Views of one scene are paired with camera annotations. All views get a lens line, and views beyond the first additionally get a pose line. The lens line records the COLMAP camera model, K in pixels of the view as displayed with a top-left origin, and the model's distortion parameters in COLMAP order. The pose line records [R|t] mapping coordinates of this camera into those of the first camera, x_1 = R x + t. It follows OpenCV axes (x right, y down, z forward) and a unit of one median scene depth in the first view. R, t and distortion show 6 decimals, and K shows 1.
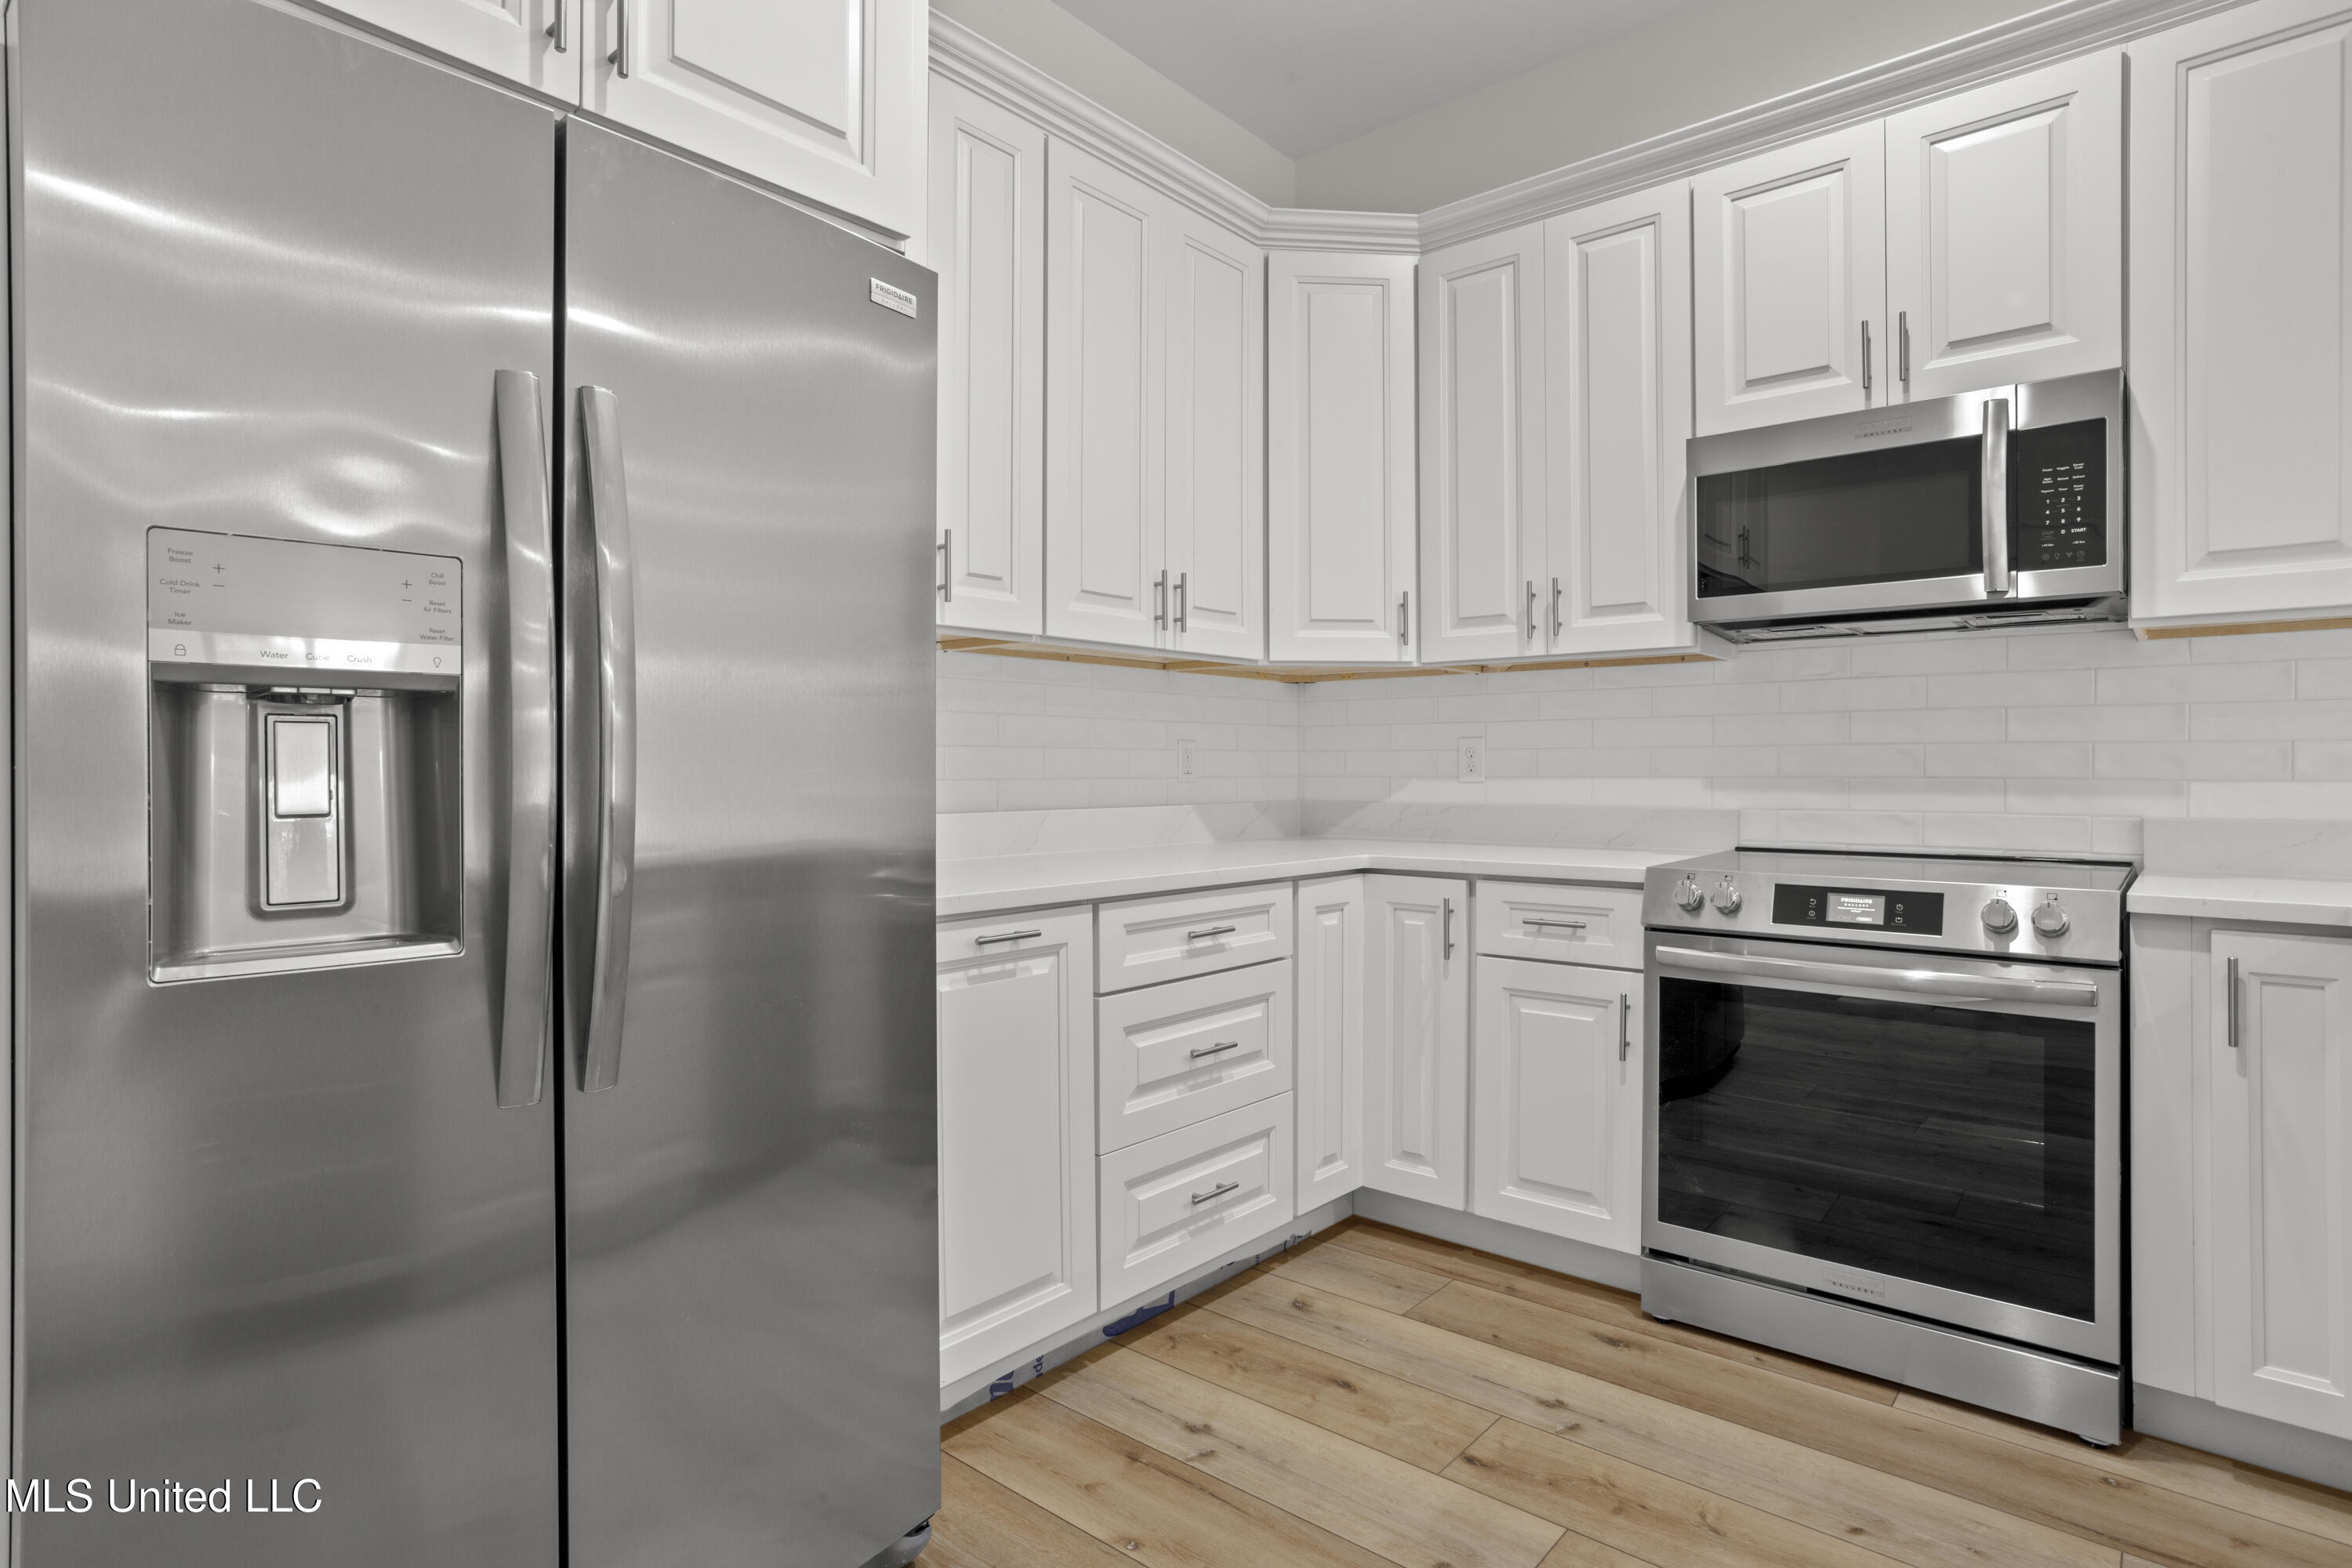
lens RADIAL K [[1231.0, 0, 1182.1], [0, 1231.0, 766.7], [0, 0, 1]] dist [-0.029609, 0.018551]
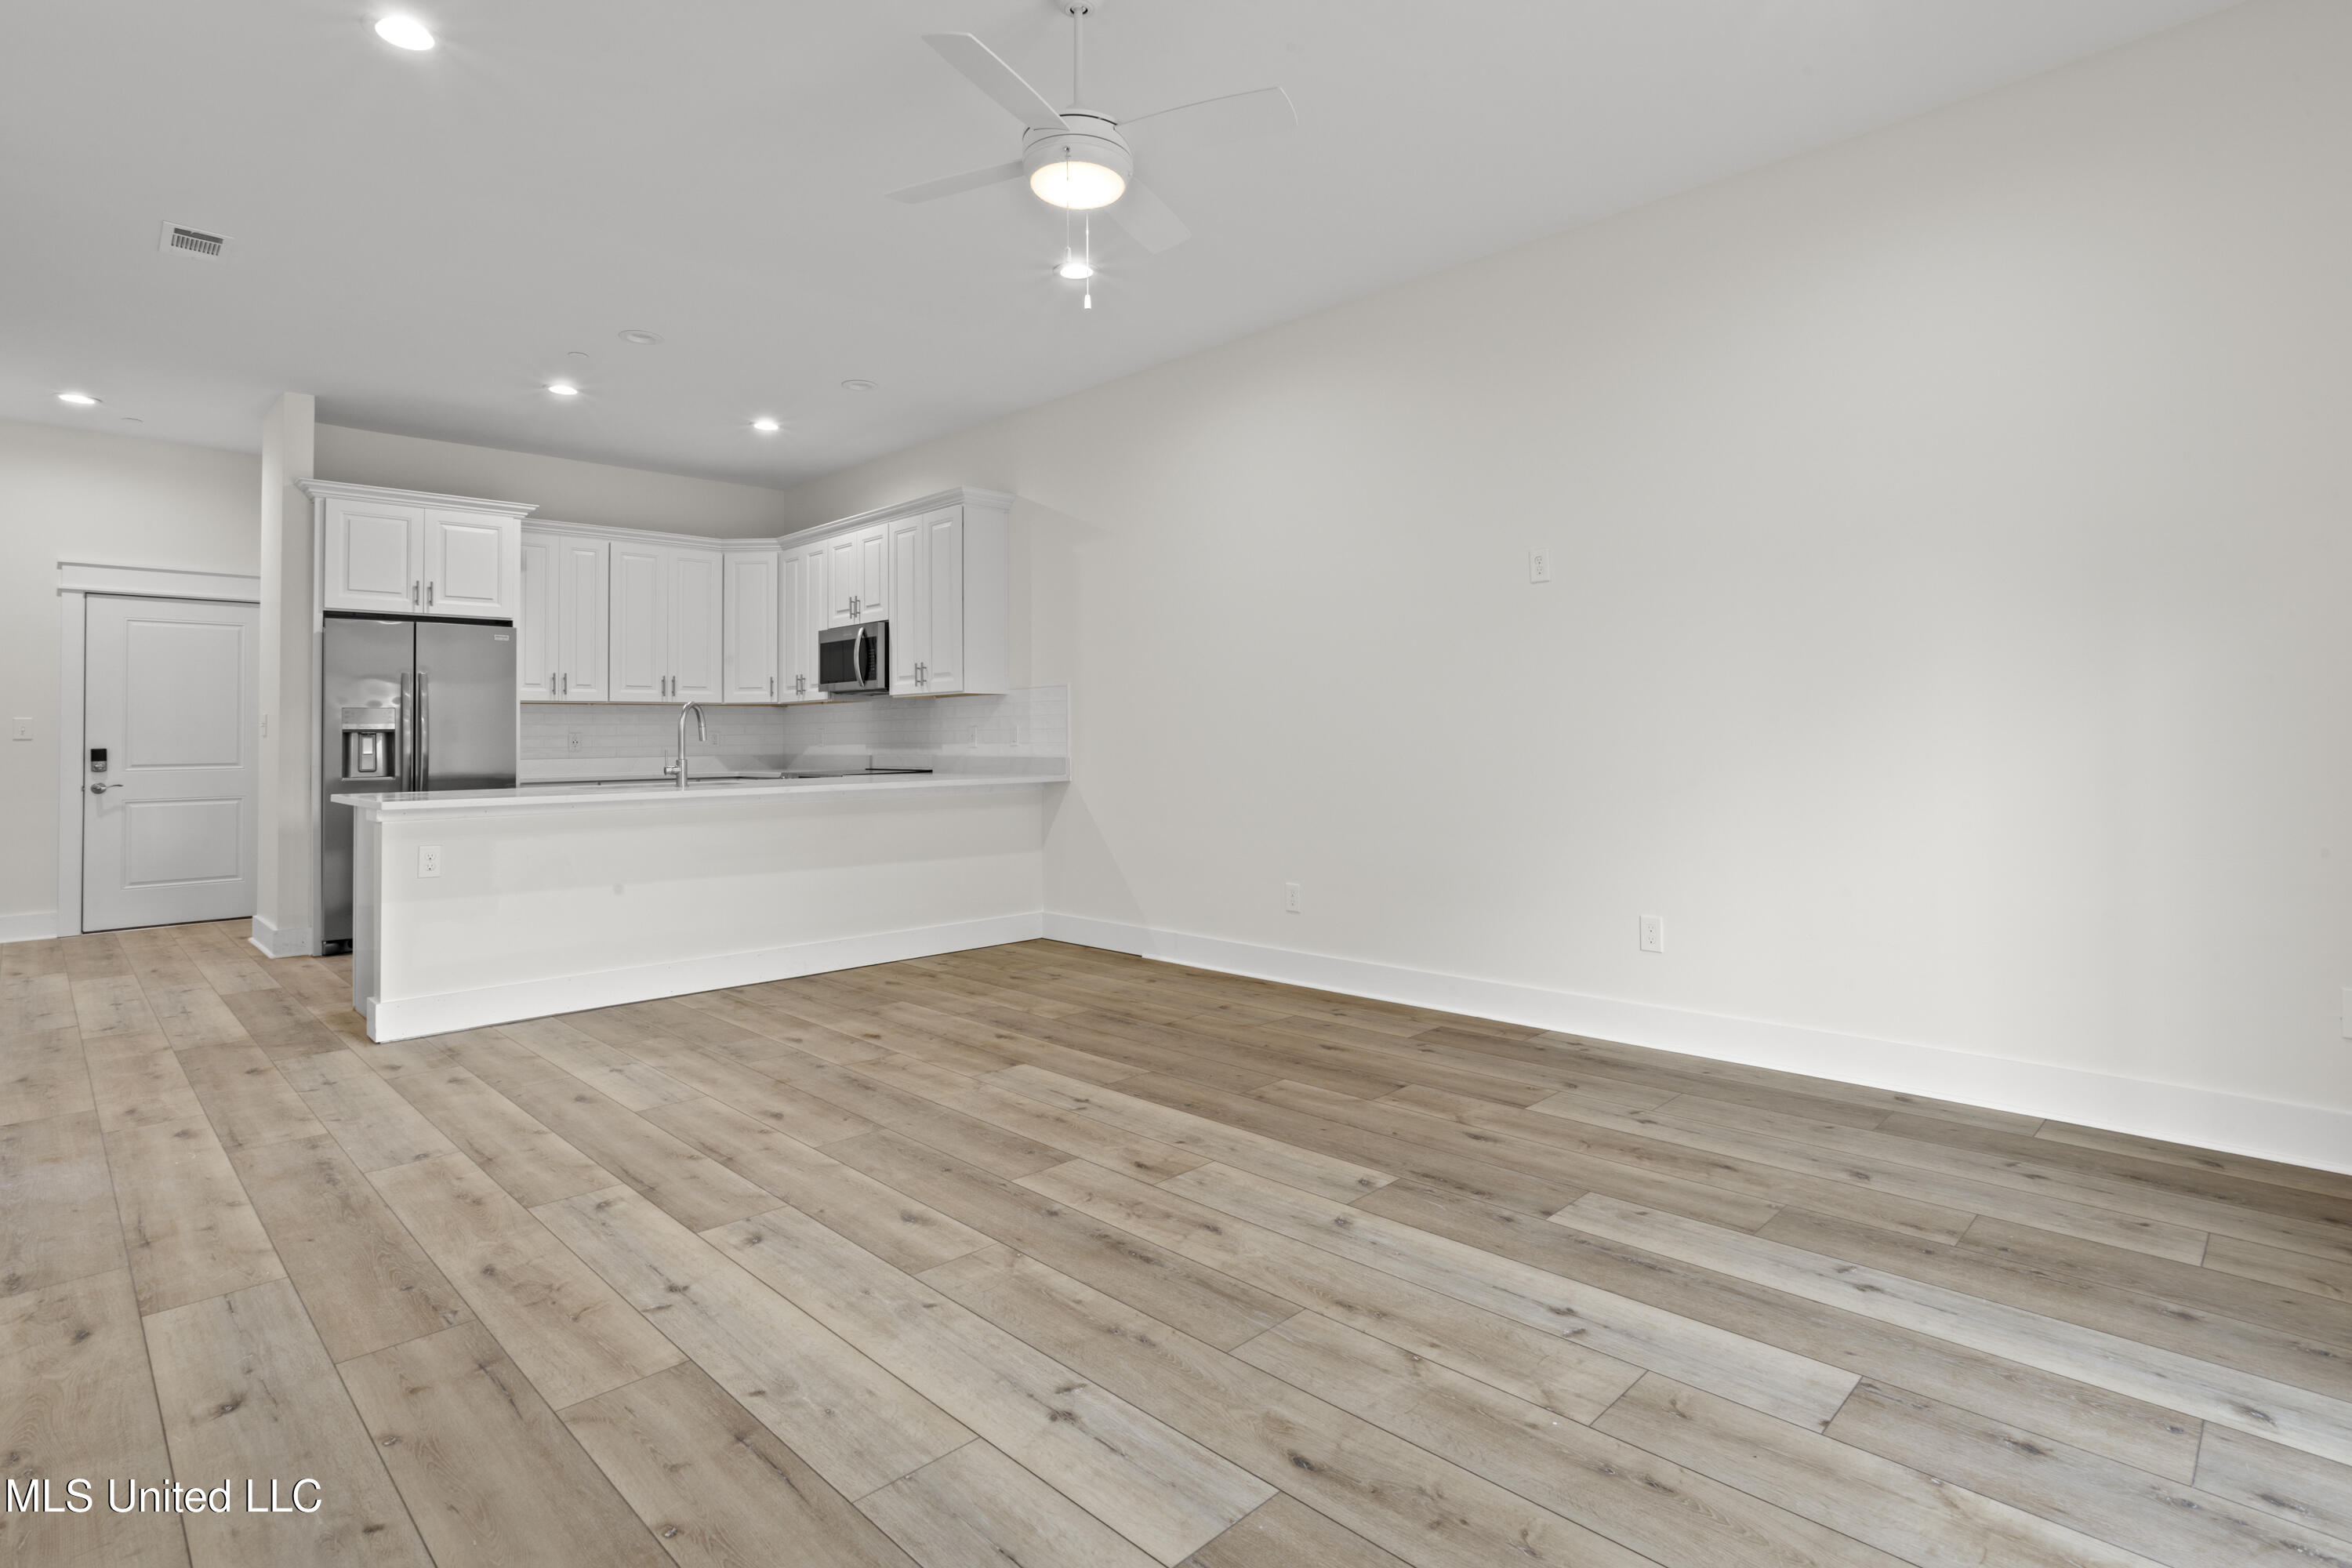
lens RADIAL K [[1158.2, 0, 1180.3], [0, 1158.2, 736.6], [0, 0, 1]] dist [-0.034765, 0.016789]
pose [[0.997005, -0.011041, -0.076551, 1.670932], [0.011181, 0.999937, 0.001396, -0.004160], [0.076530, -0.002247, 0.997065, -1.940839]]
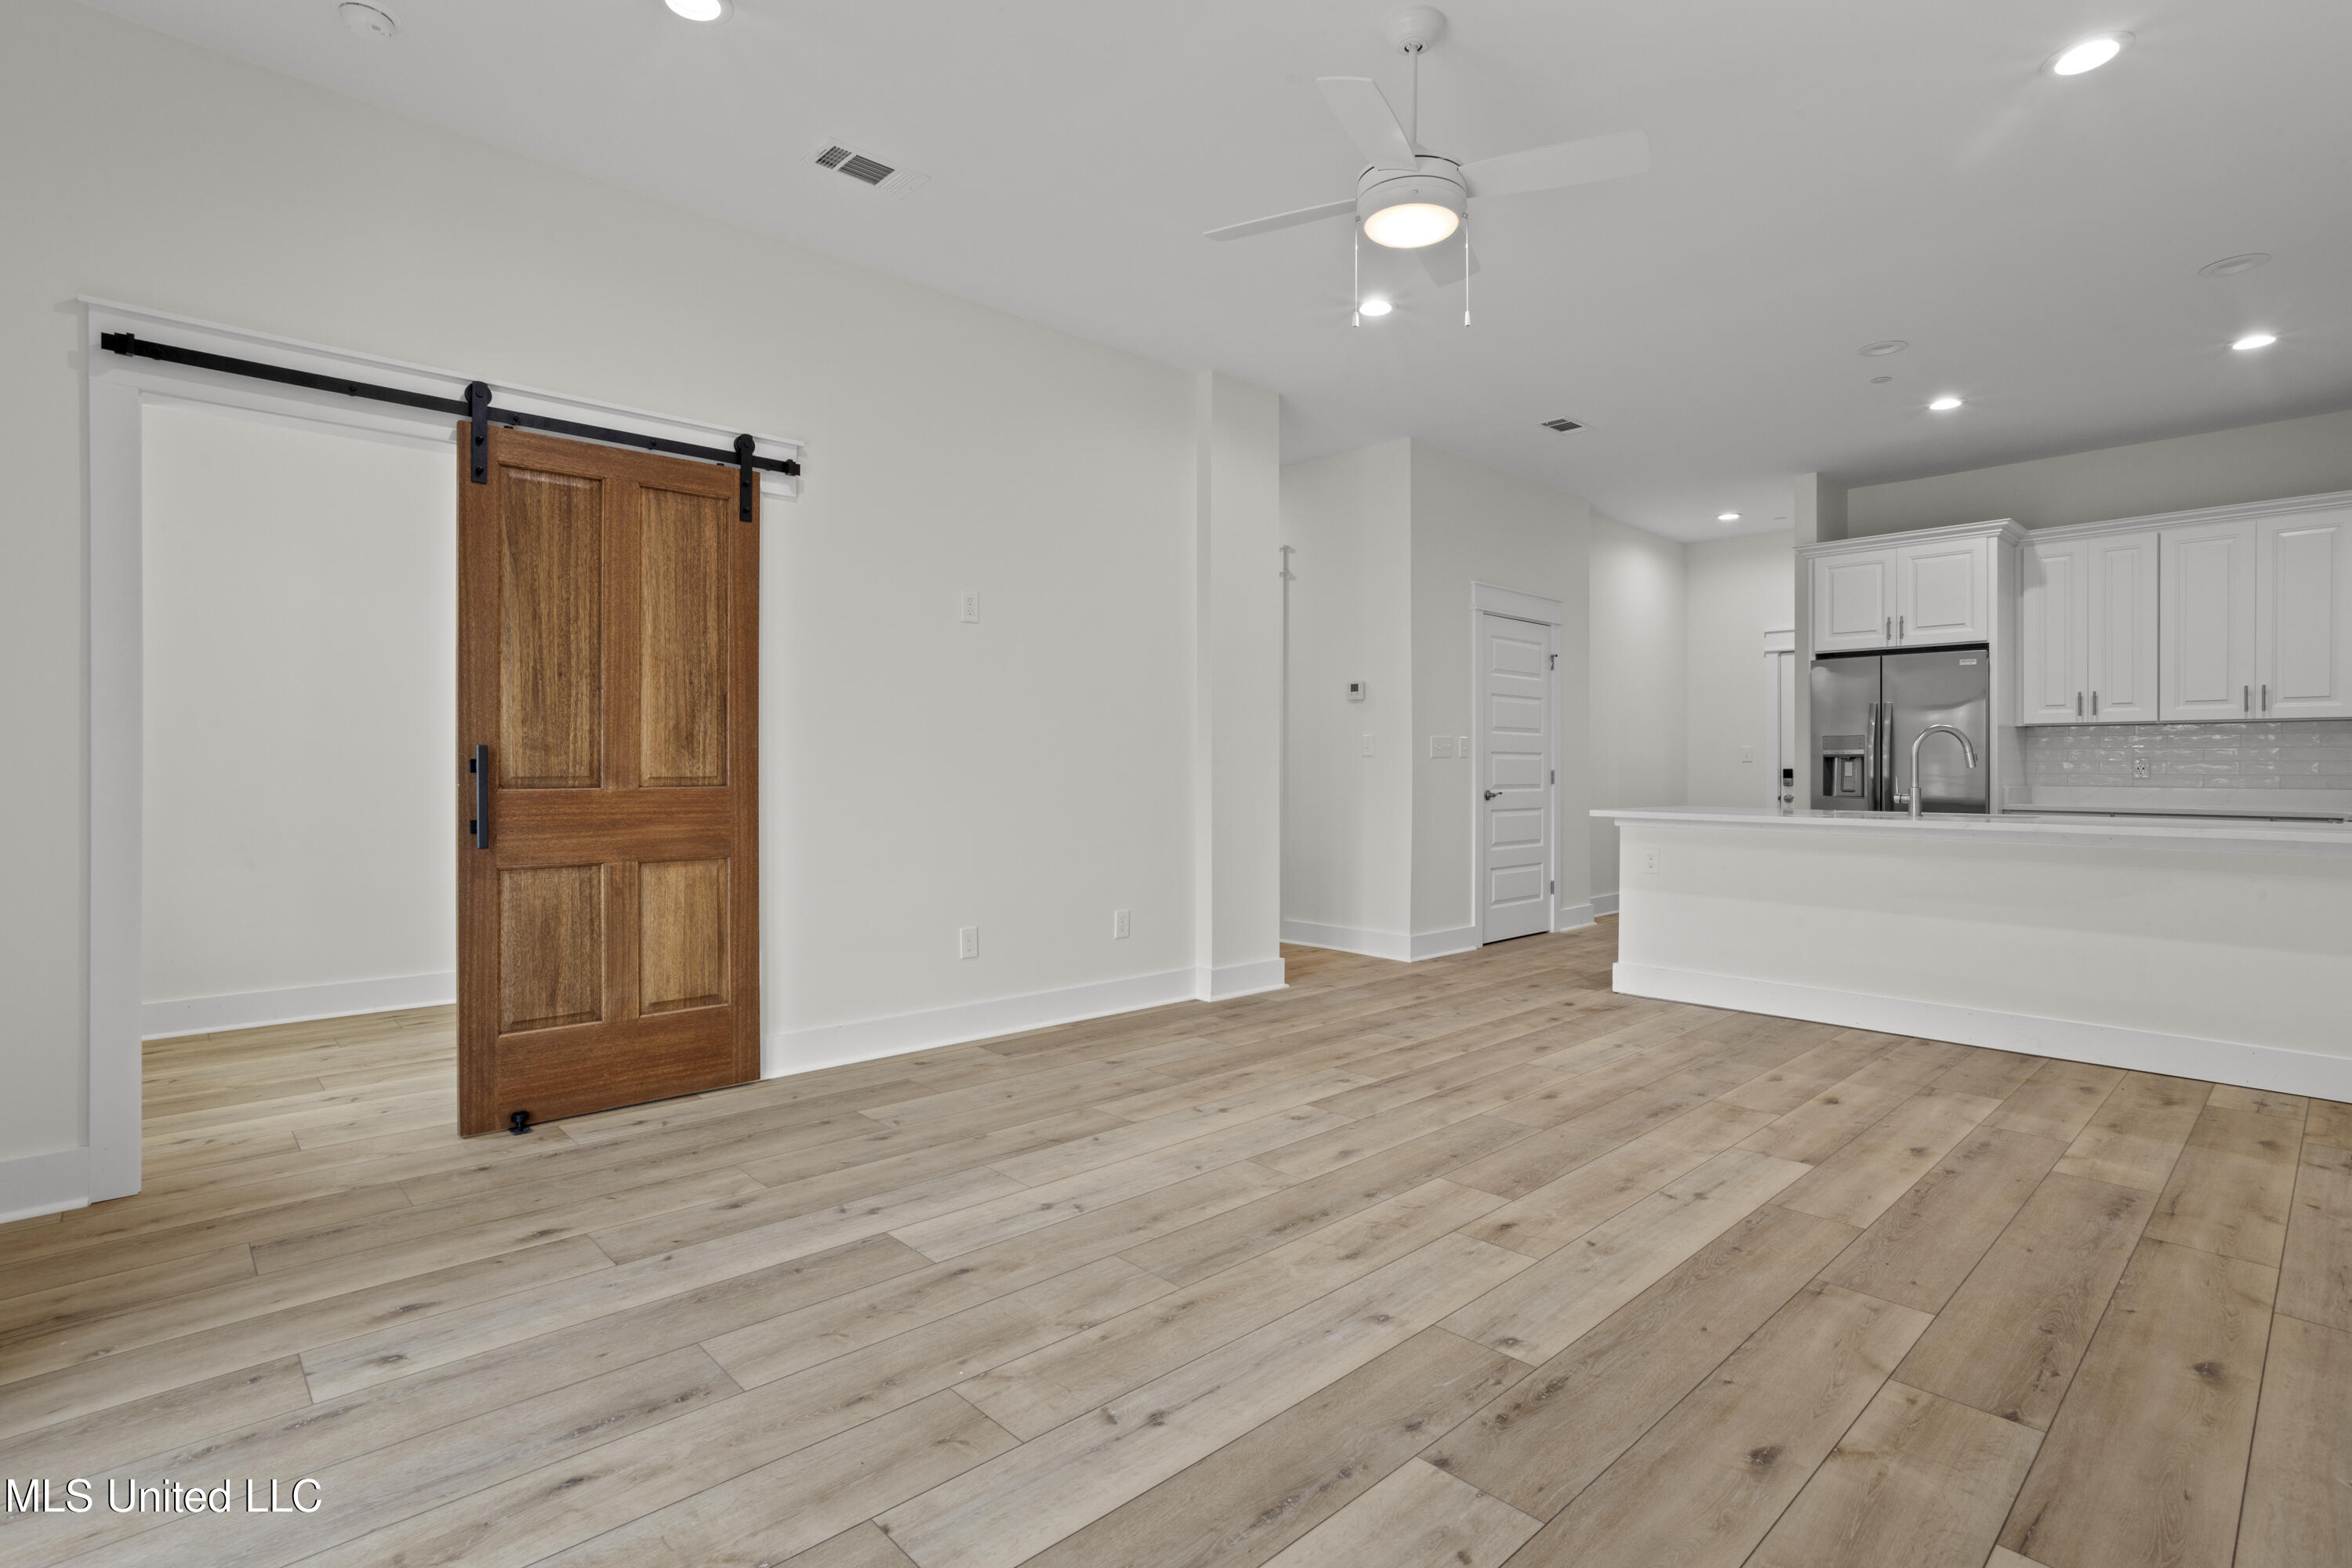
lens RADIAL K [[1138.4, 0, 1180.6], [0, 1138.4, 765.8], [0, 0, 1]] dist [-0.047484, 0.027312]
pose [[-0.102021, -0.003735, -0.994775, 2.670060], [-0.001111, 0.999993, -0.003641, 0.004821], [0.994782, 0.000734, -0.102024, -0.923997]]
